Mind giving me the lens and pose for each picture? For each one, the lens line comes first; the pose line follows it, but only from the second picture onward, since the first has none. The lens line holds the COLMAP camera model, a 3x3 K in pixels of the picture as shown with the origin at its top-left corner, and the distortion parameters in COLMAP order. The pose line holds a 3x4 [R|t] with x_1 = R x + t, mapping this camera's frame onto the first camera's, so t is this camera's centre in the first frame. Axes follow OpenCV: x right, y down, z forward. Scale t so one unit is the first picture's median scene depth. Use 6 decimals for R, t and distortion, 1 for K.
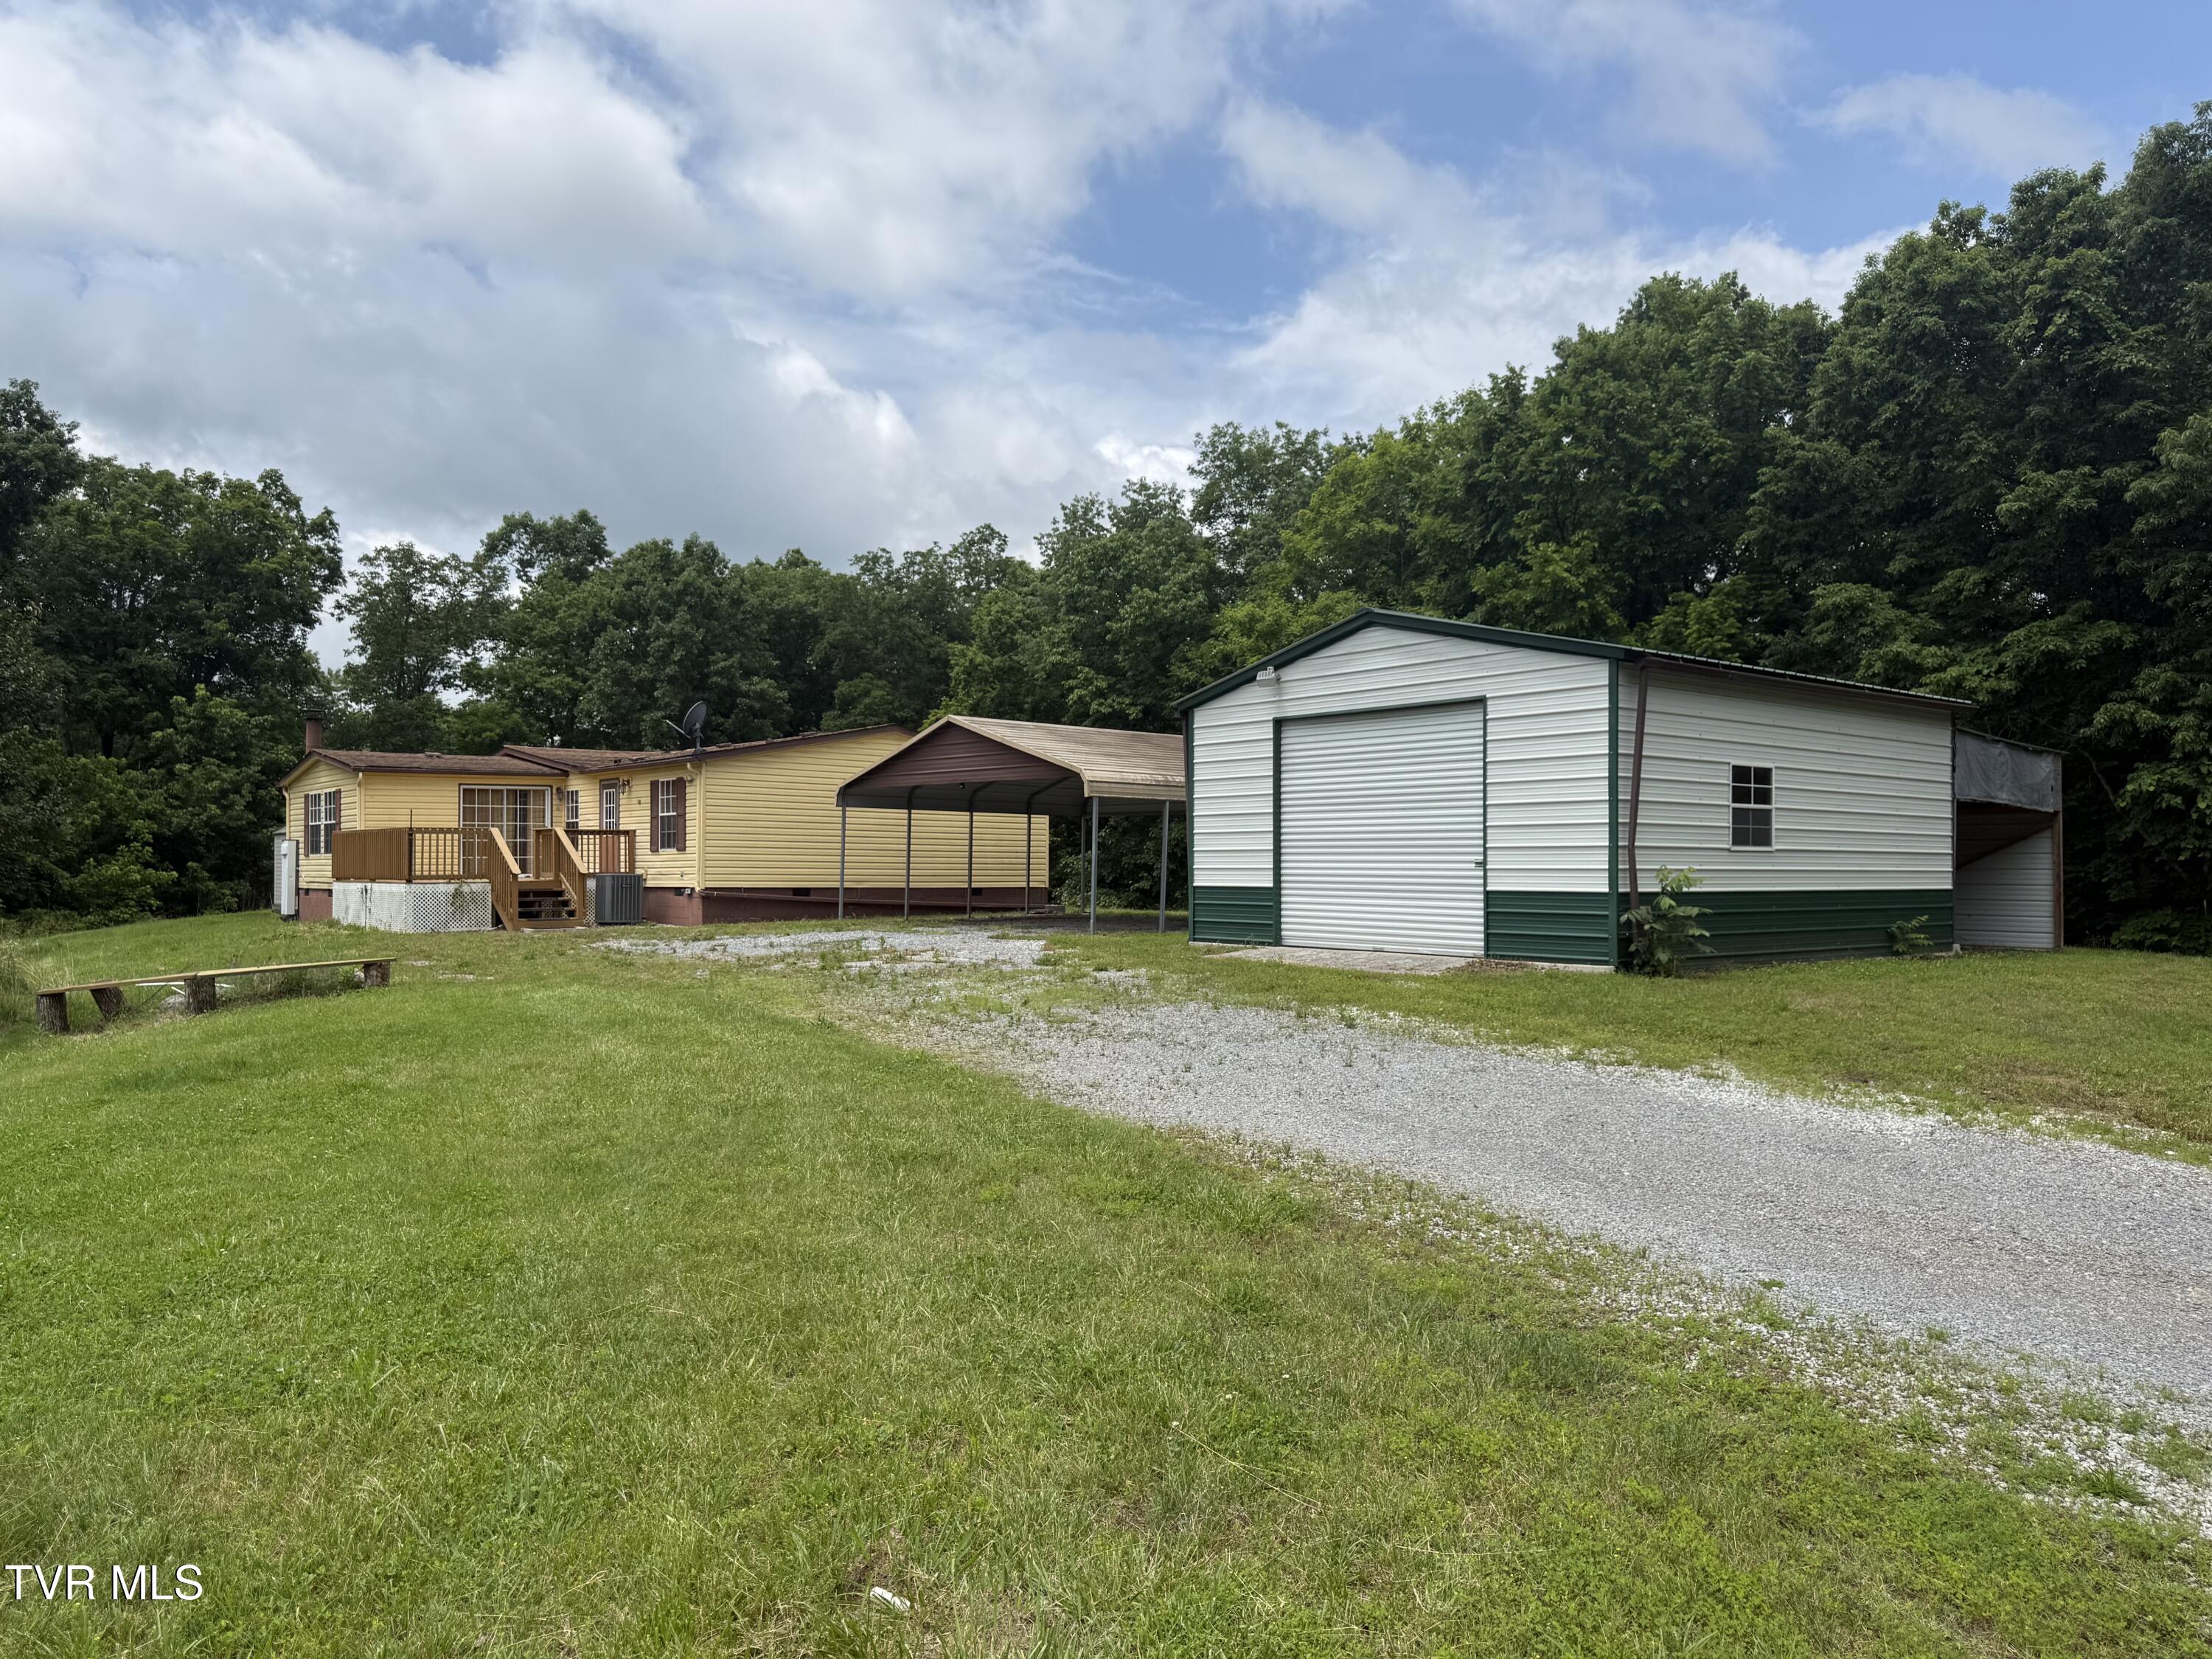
lens RADIAL K [[1571.2, 0, 1106.0], [0, 1571.2, 829.5], [0, 0, 1]] dist [0.002013, -0.052583]
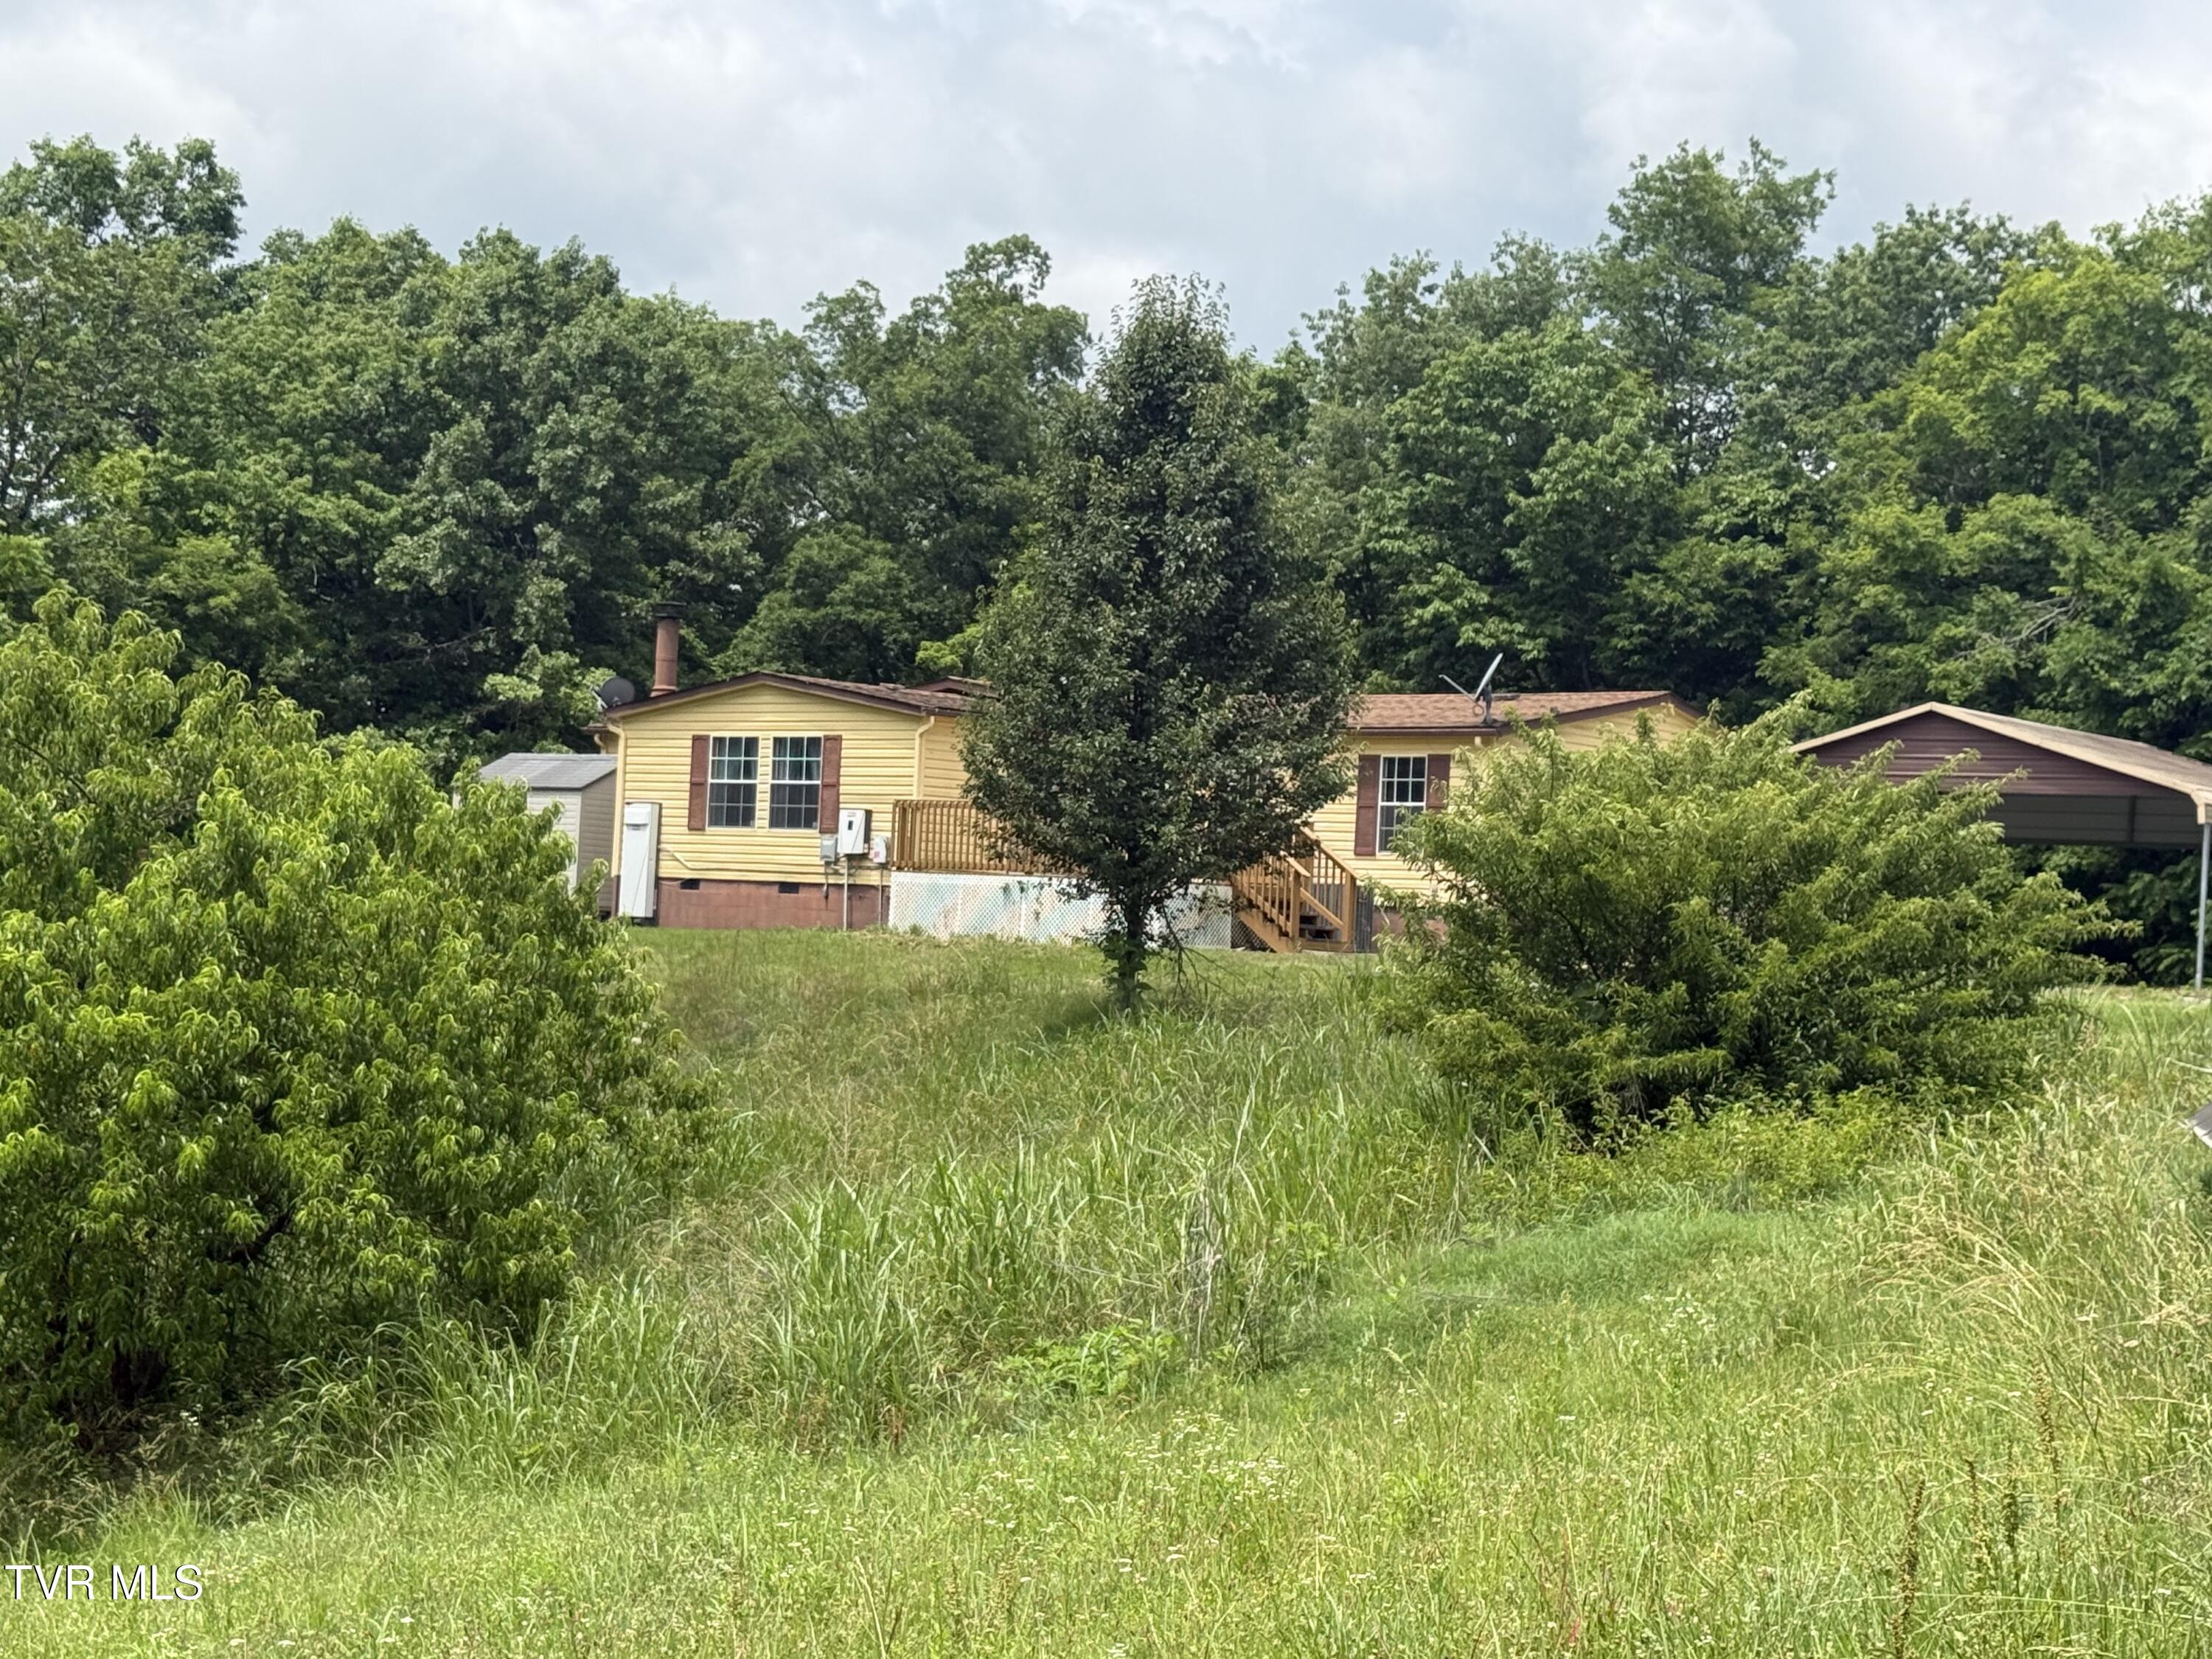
lens RADIAL K [[3729.7, 0, 1106.0], [0, 3729.7, 829.5], [0, 0, 1]] dist [0.037329, 0.104853]
pose [[0.987093, 0.055363, 0.150277, -0.342692], [-0.054797, 0.998466, -0.007907, 0.011687], [-0.150484, -0.000430, 0.988612, -0.343468]]
